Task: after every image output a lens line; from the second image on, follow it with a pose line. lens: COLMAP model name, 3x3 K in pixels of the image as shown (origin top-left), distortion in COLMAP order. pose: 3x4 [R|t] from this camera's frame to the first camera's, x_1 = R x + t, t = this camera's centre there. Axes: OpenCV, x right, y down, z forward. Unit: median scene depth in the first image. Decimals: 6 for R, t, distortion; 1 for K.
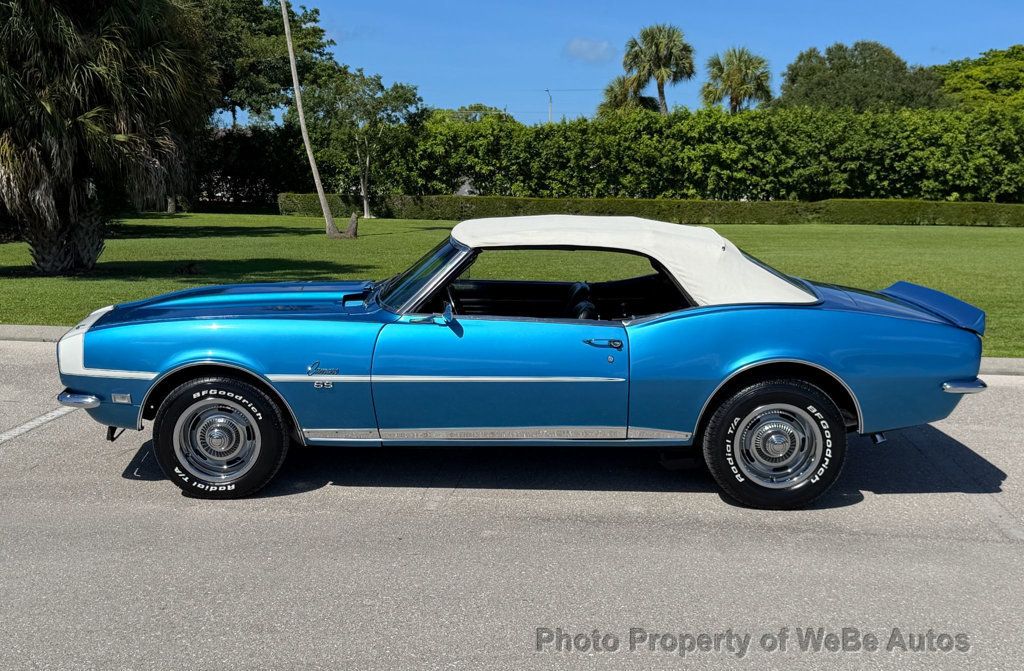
lens RADIAL K [[1224.8, 0, 503.0], [0, 1224.8, 356.7], [0, 0, 1]] dist [0.229419, -0.578082]
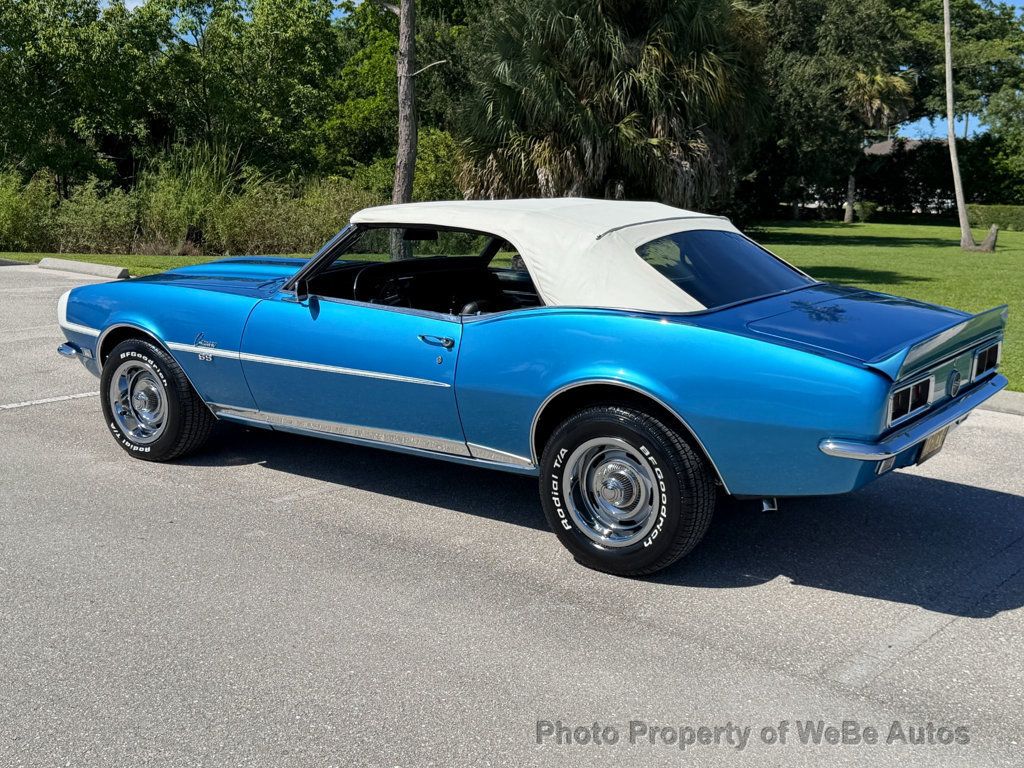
lens RADIAL K [[1191.1, 0, 512.0], [0, 1191.1, 384.0], [0, 0, 1]] dist [0.227525, -0.549988]
pose [[0.831943, 0.107902, -0.544268, 0.052824], [-0.099854, 0.994010, 0.044431, -0.002104], [0.545802, 0.017384, 0.837734, 0.030700]]
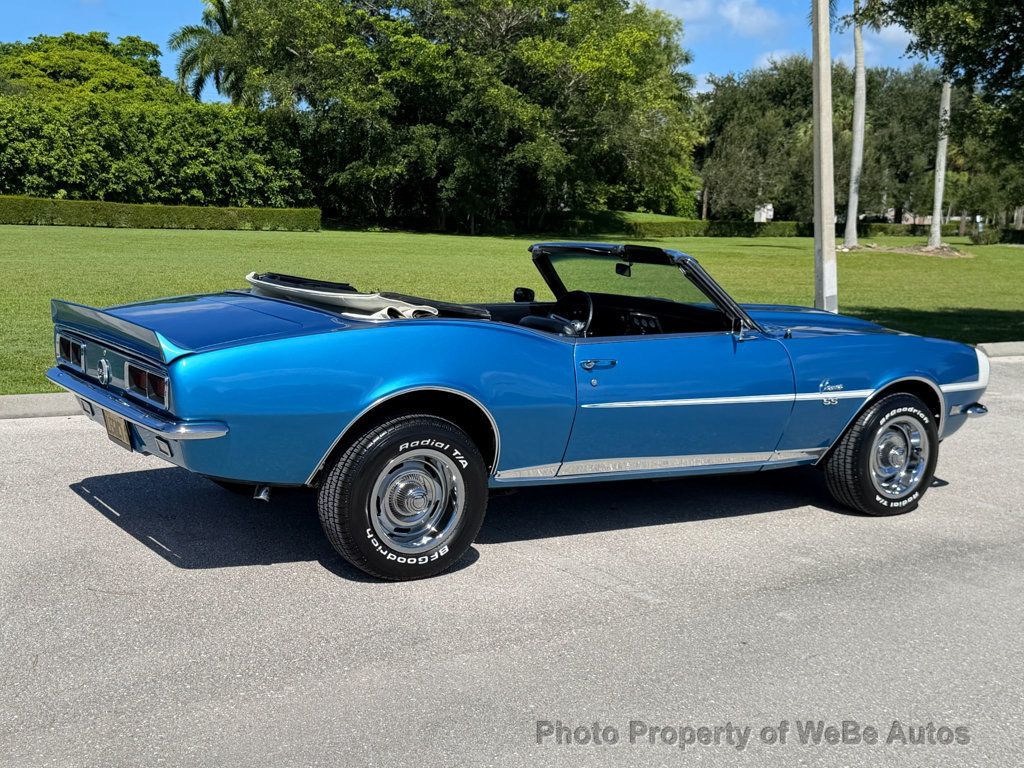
lens RADIAL K [[1326.2, 0, 512.0], [0, 1326.2, 384.0], [0, 0, 1]] dist [0.232828, -0.562204]
pose [[0.744669, -0.077879, 0.662874, -0.063935], [0.069064, 0.996829, 0.039529, -0.005303], [-0.663851, 0.016344, 0.747686, 0.037871]]
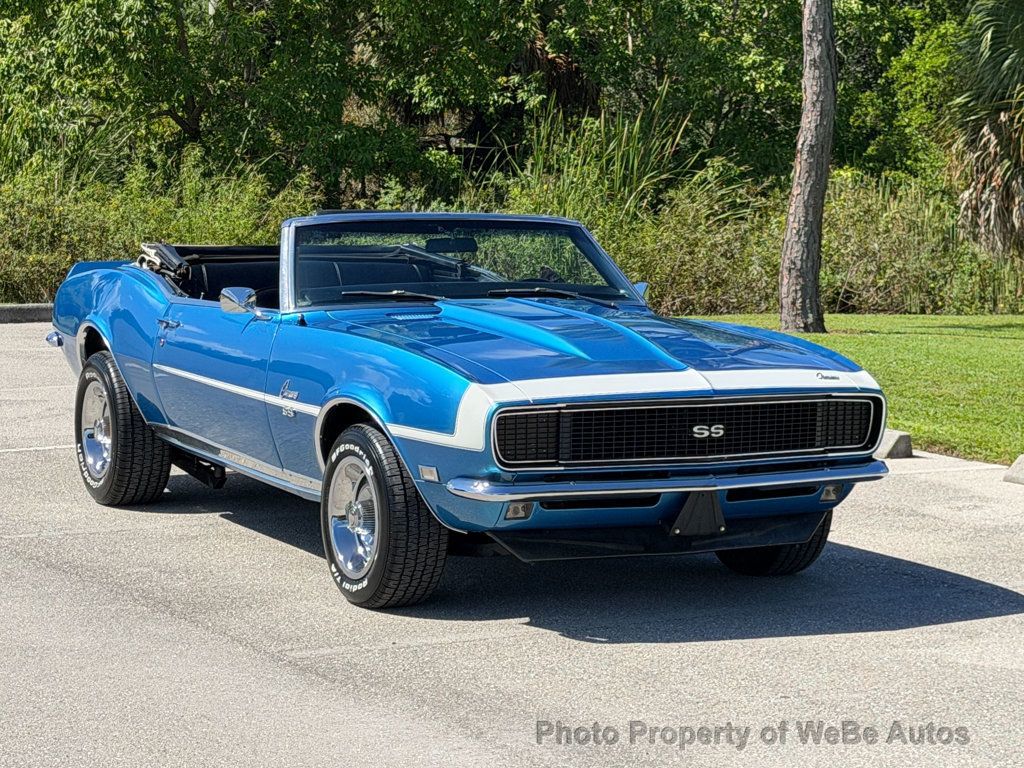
lens RADIAL K [[2723.0, 0, 512.0], [0, 2723.0, 384.0], [0, 0, 1]] dist [0.104251, 1.136823]
pose [[0.580413, 0.066386, -0.811612, 0.147528], [-0.123777, 0.992283, -0.007353, -0.000480], [0.804860, 0.104727, 0.584151, 0.017955]]
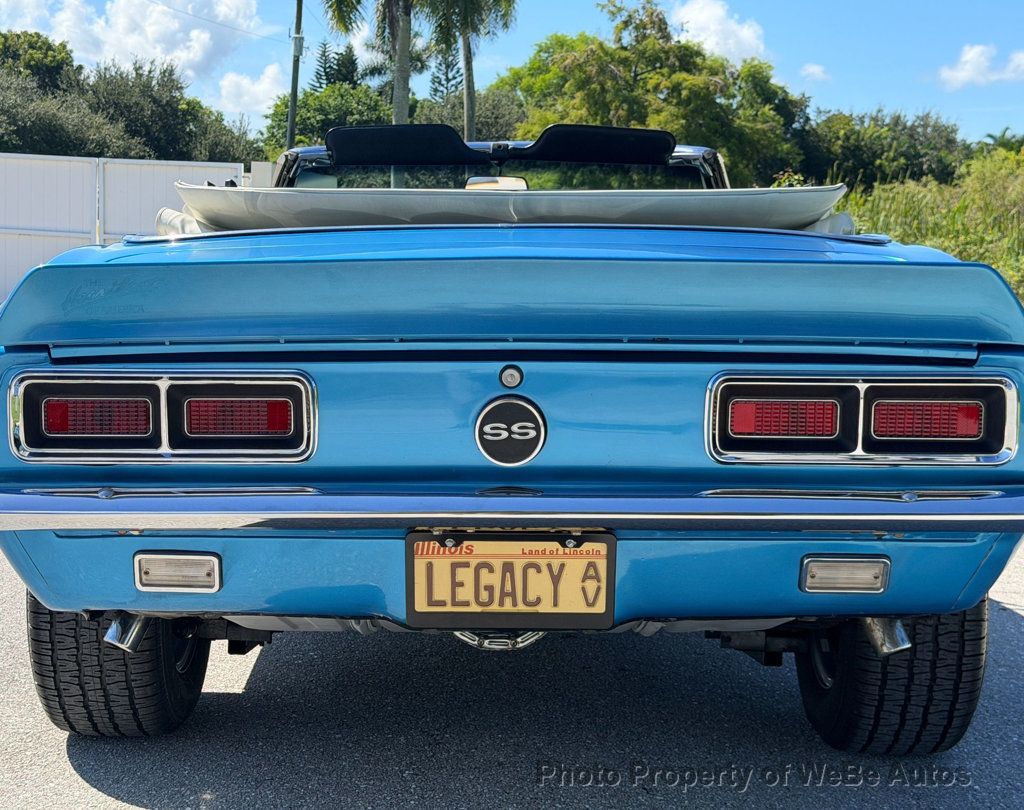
lens RADIAL K [[1547.5, 0, 473.1], [0, 1547.5, 406.0], [0, 0, 1]] dist [0.198717, -0.389183]
pose [[0.004528, 0.096128, -0.995359, 0.069811], [-0.171681, 0.980665, 0.093927, -0.005274], [0.985142, 0.170459, 0.020944, 0.103115]]
